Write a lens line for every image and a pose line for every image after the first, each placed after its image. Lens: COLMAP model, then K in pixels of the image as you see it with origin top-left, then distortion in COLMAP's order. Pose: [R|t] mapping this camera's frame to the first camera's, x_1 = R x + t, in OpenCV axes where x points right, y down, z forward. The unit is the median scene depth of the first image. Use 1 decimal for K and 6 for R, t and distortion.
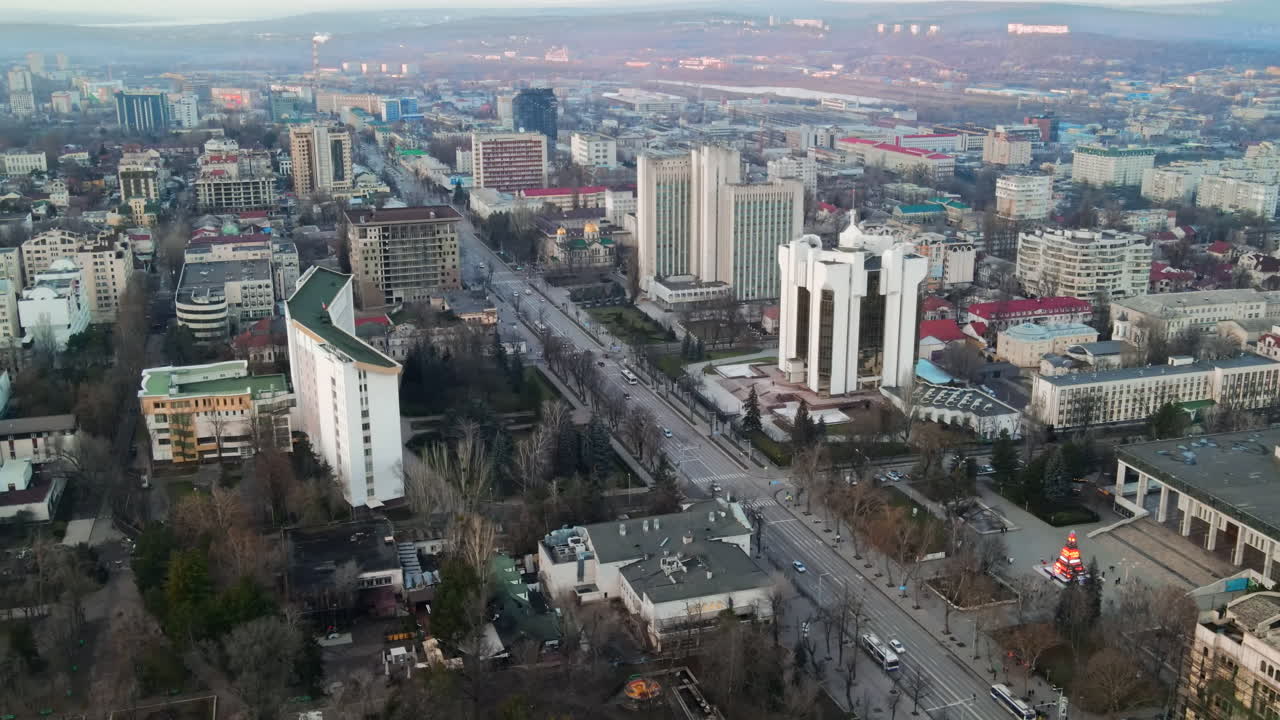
lens RADIAL K [[1237.9, 0, 641.7], [0, 1237.9, 360.8], [0, 0, 1]] dist [0.000835, 0.000000]
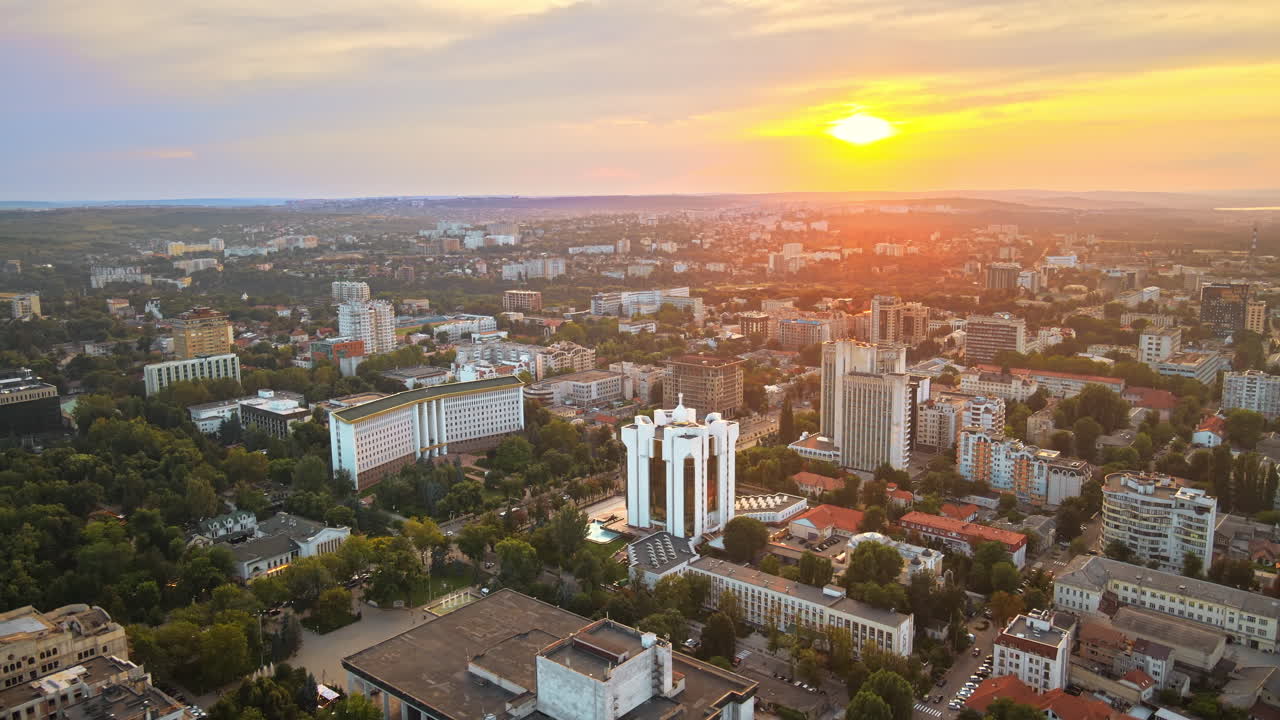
lens RADIAL K [[921.6, 0, 642.4], [0, 921.6, 360.0], [0, 0, 1]] dist [0.000971, 0.000257]
pose [[0.537922, 0.135287, -0.832068, 0.713279], [-0.219470, 0.975476, 0.016720, -0.122659], [0.813925, 0.173620, 0.554421, 0.315471]]
